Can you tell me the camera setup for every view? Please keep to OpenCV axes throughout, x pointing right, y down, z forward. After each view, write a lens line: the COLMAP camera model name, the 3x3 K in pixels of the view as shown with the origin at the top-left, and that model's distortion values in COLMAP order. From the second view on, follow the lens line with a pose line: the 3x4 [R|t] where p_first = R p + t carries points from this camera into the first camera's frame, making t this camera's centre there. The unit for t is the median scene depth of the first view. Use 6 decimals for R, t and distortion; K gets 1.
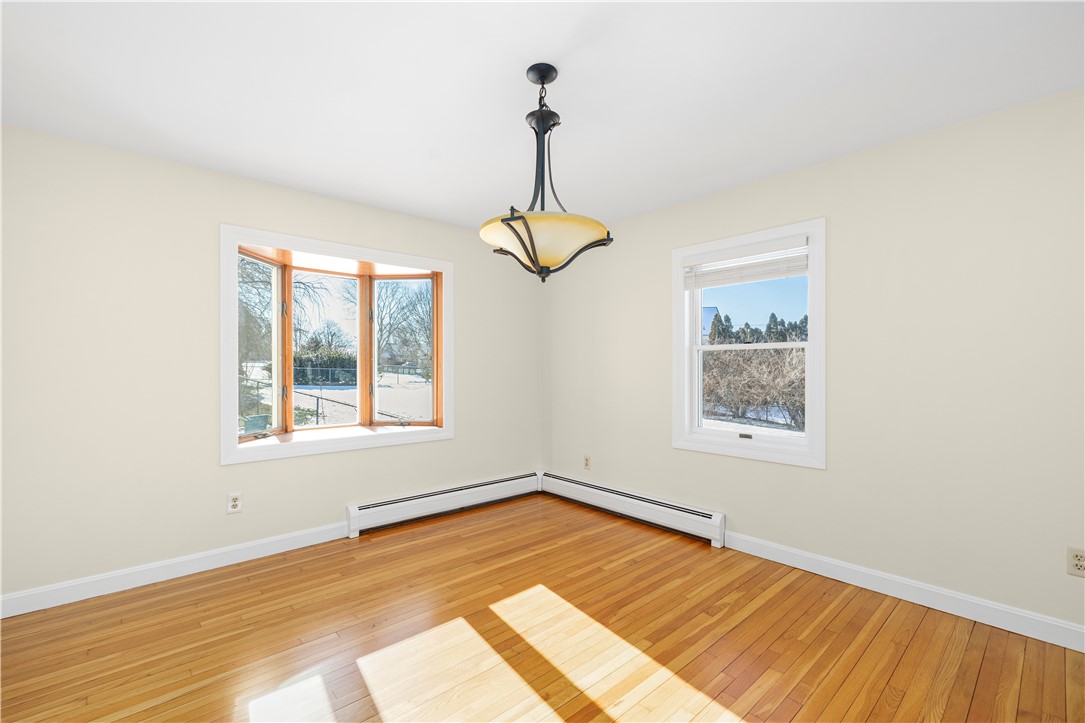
lens RADIAL K [[469.8, 0, 542.7], [0, 469.8, 367.2], [0, 0, 1]] dist [0.000368, 0.000168]
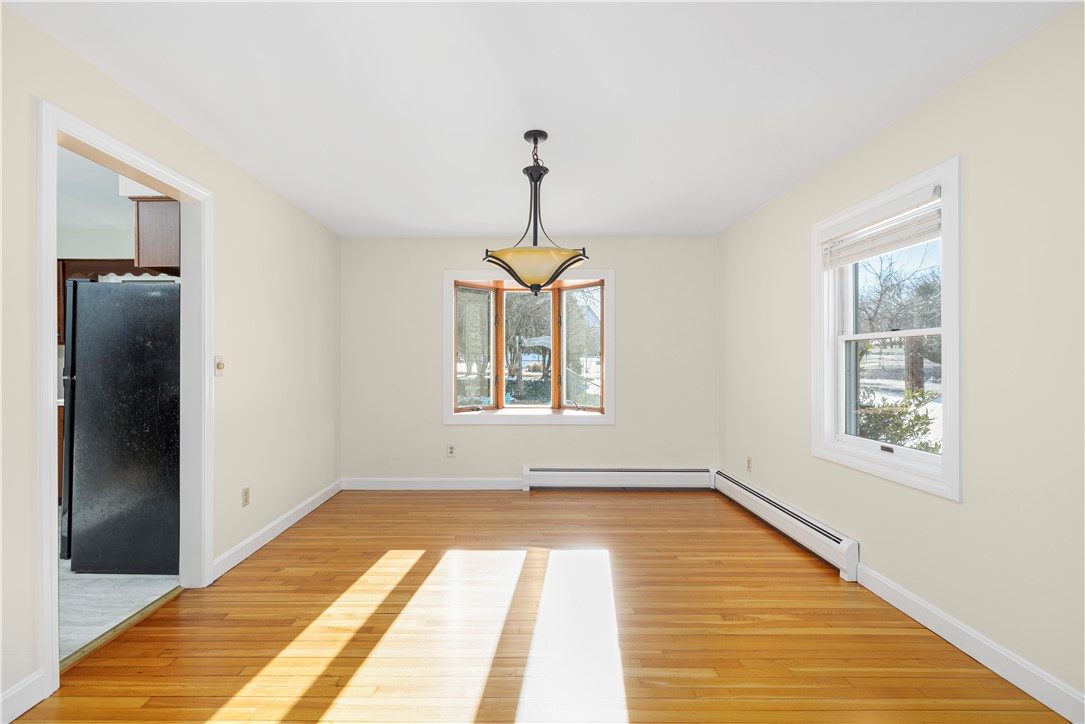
lens RADIAL K [[481.0, 0, 524.5], [0, 481.0, 360.7], [0, 0, 1]] dist [-0.000961, -0.000375]
pose [[0.740015, -0.003078, -0.672583, 0.519735], [0.001079, 0.999994, -0.003389, 0.001322], [0.672589, 0.001782, 0.740014, -0.002919]]
